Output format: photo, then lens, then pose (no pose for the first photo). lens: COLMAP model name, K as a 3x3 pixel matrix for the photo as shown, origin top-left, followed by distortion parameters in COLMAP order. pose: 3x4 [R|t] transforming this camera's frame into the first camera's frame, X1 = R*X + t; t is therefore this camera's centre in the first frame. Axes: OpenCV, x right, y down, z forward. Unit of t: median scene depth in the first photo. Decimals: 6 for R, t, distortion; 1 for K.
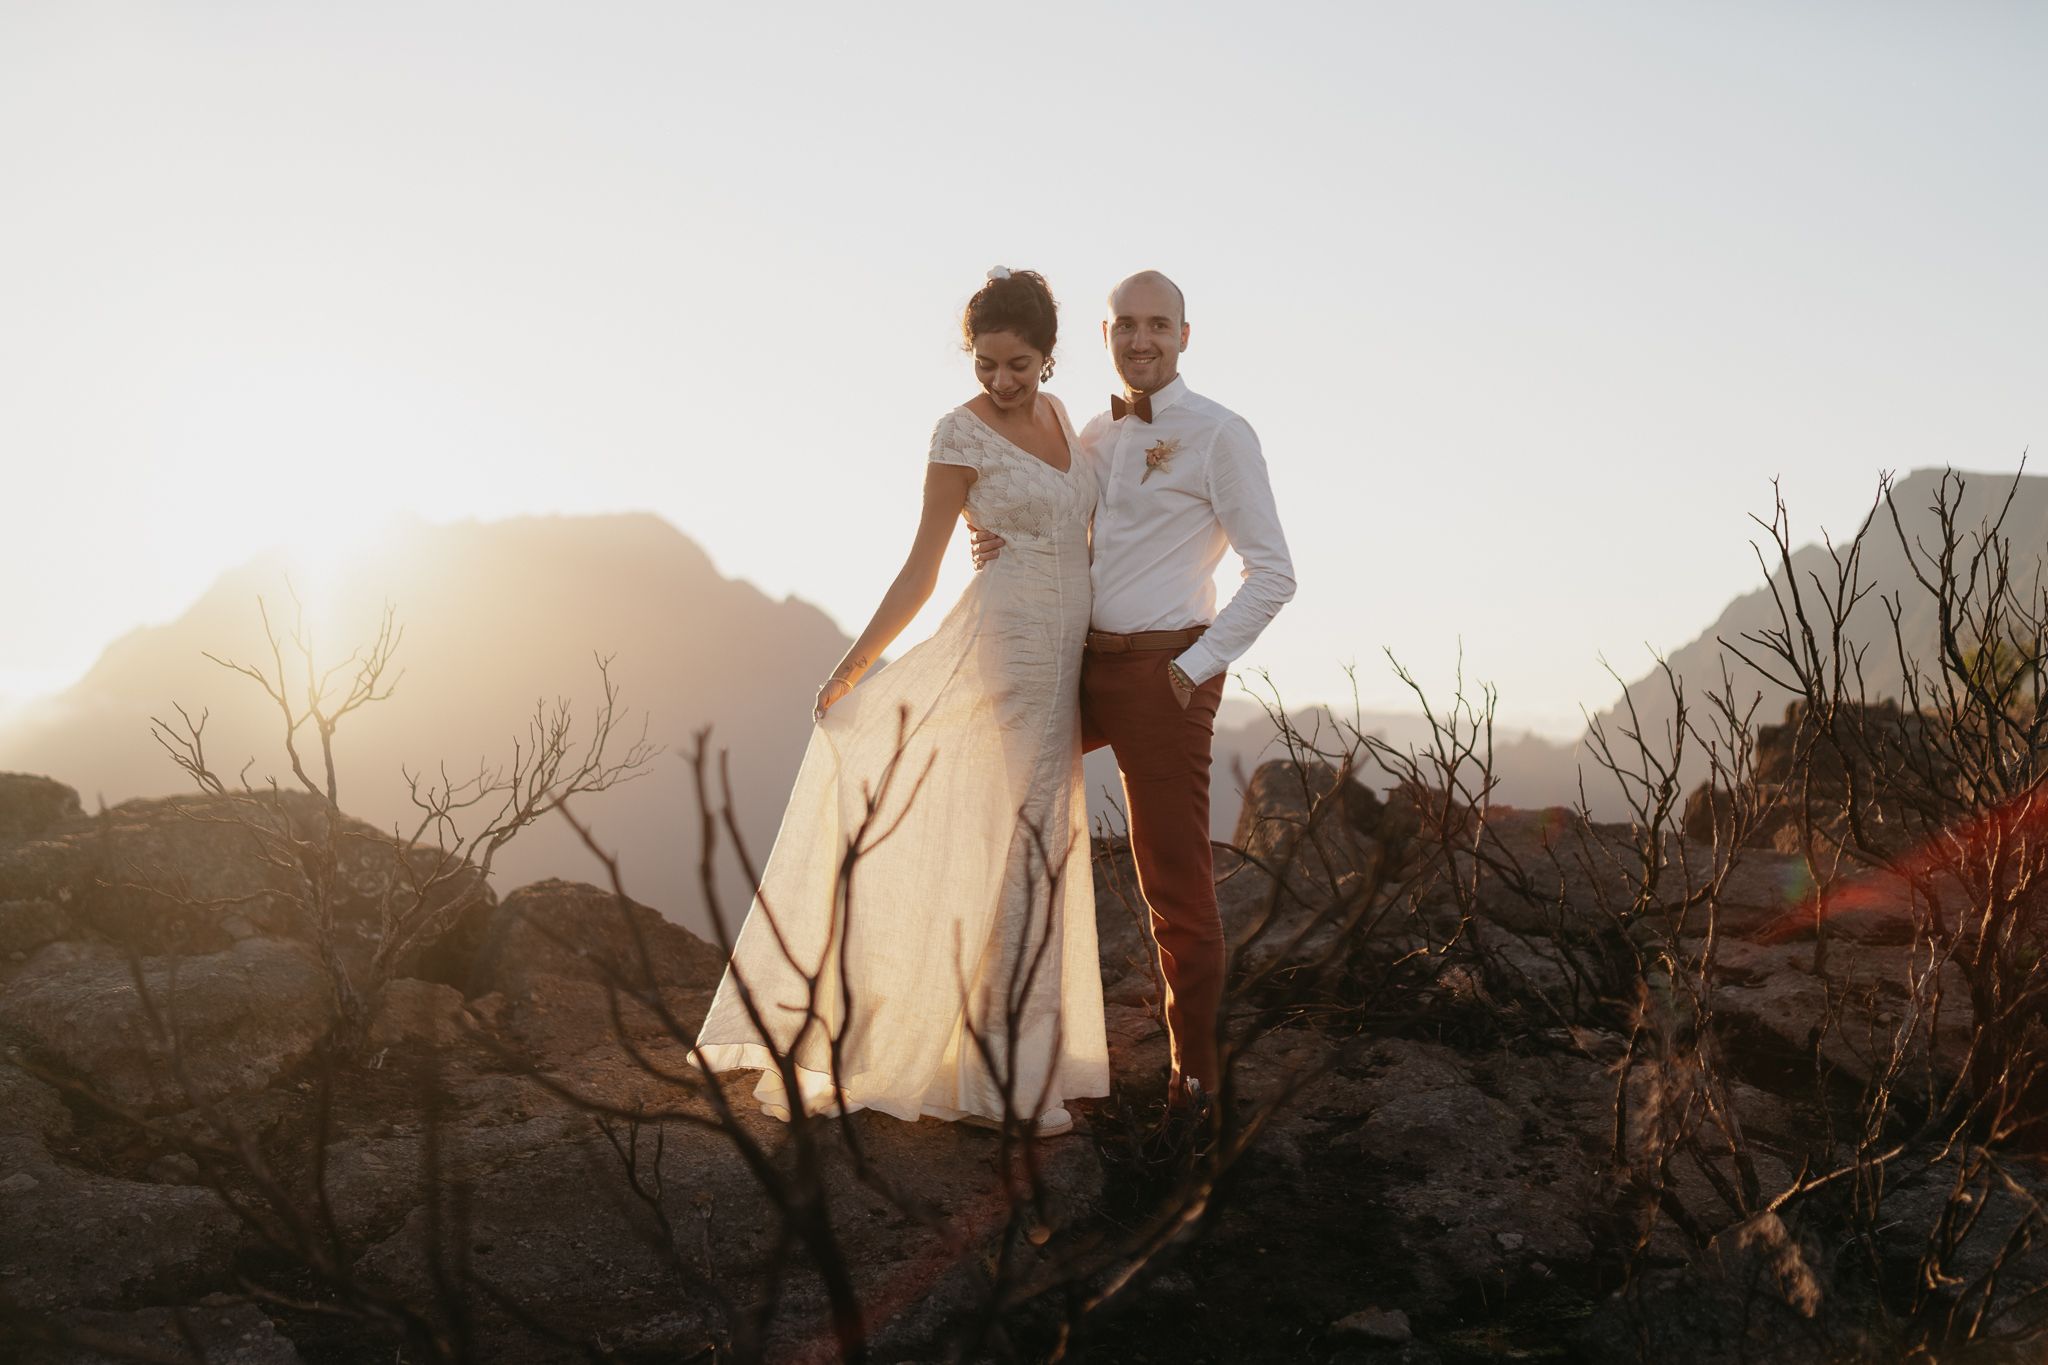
lens RADIAL K [[1934.6, 0, 1026.2], [0, 1934.6, 671.1], [0, 0, 1]] dist [-0.051018, 0.000000]
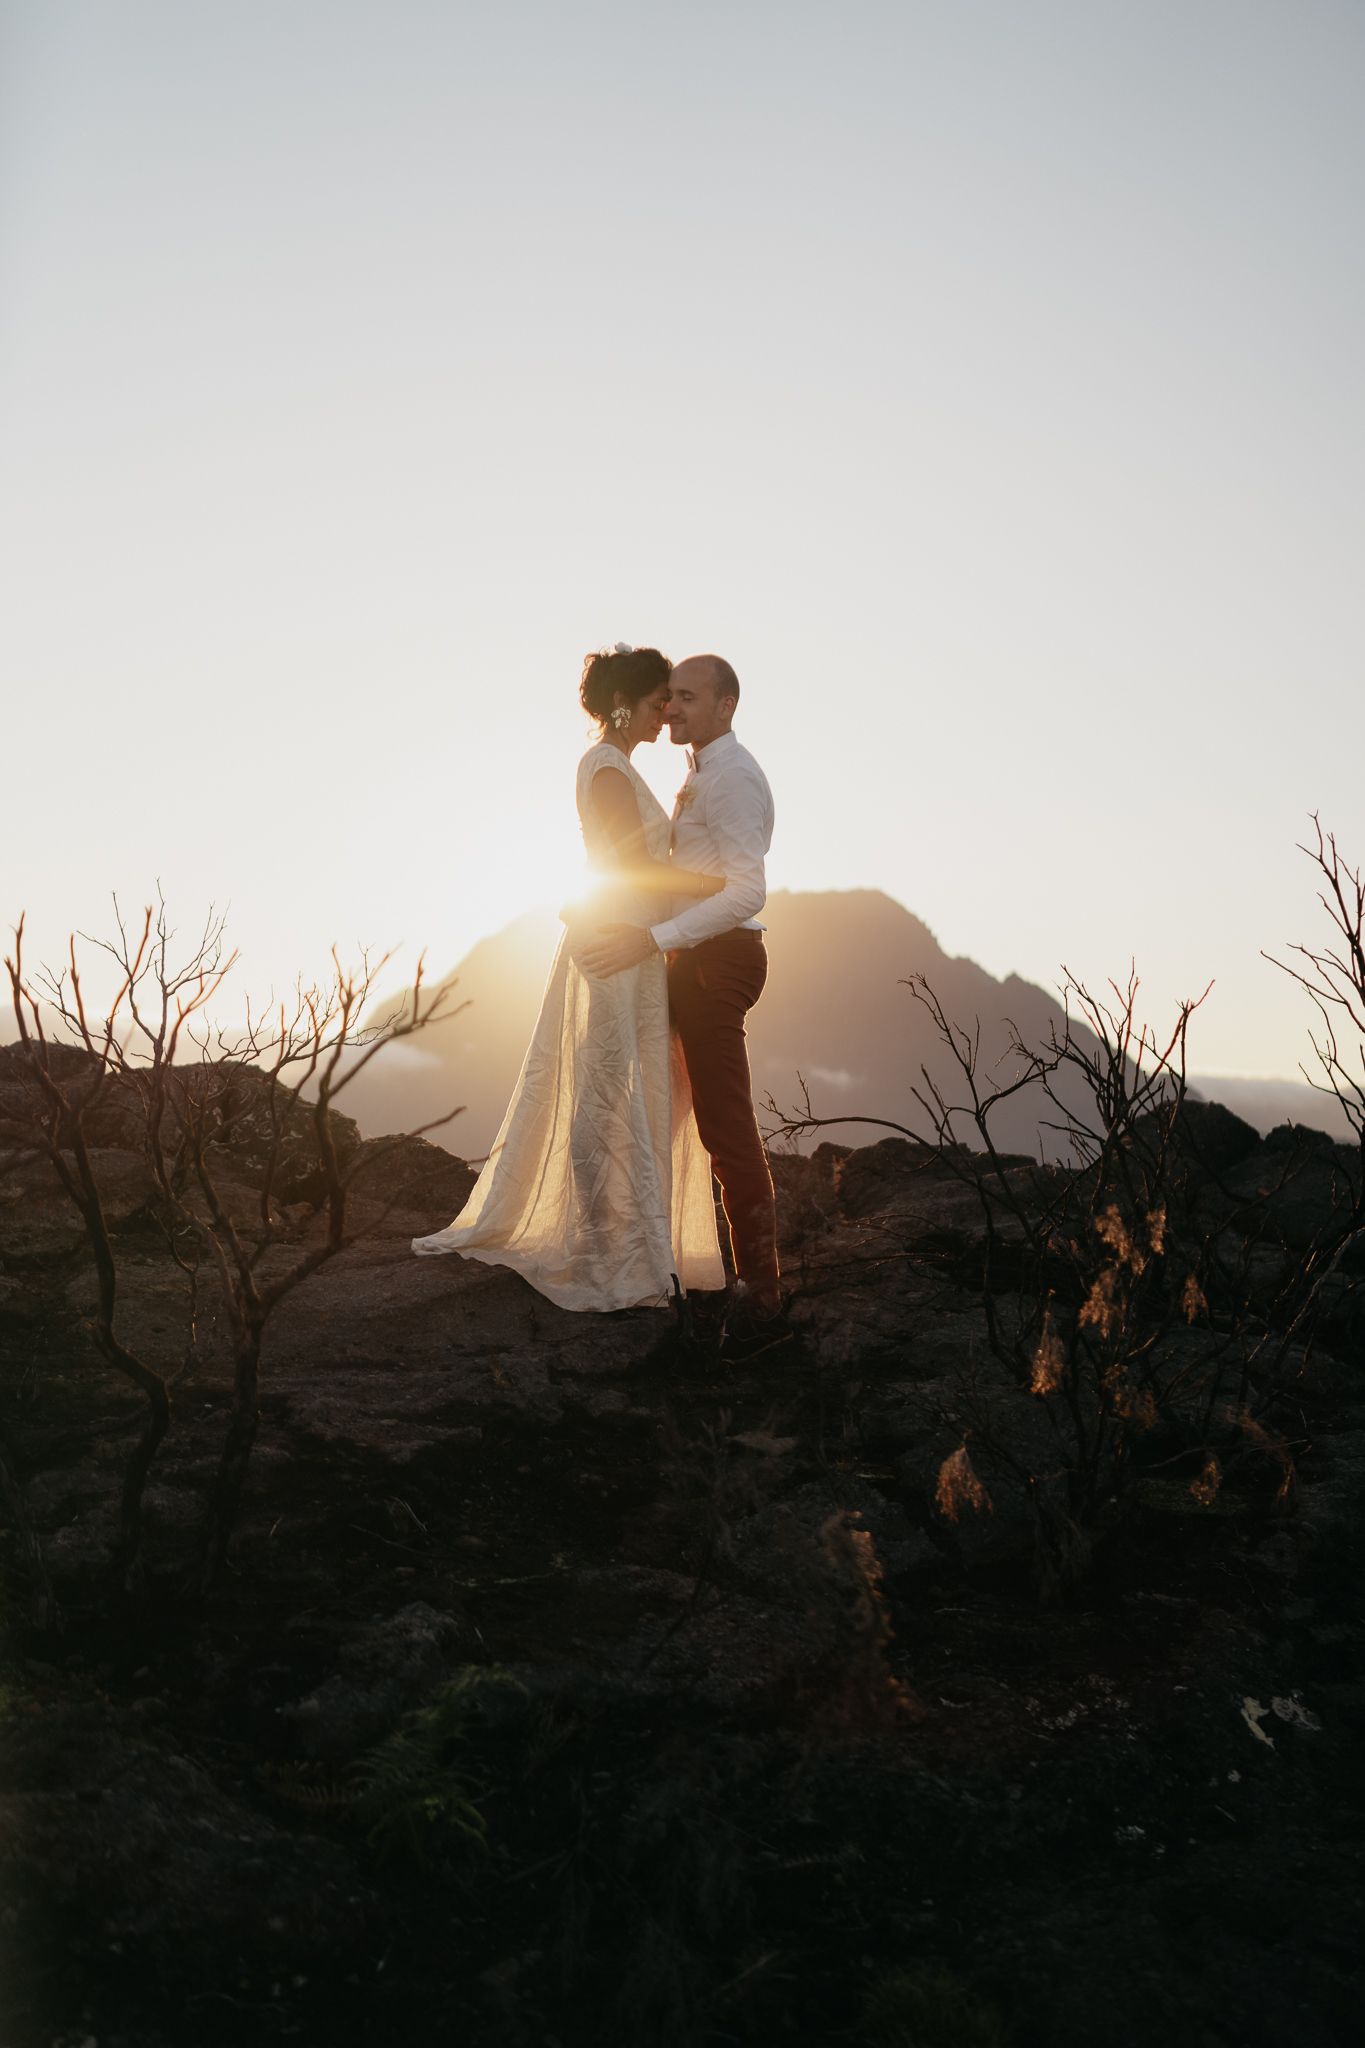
lens RADIAL K [[1934.6, 0, 680.4], [0, 1934.6, 1037.9], [0, 0, 1]] dist [-0.051018, 0.000000]
pose [[0.957080, 0.034462, -0.287767, 0.407708], [-0.036228, 0.999343, -0.000810, 0.053830], [0.287550, 0.011200, 0.957700, -0.230216]]
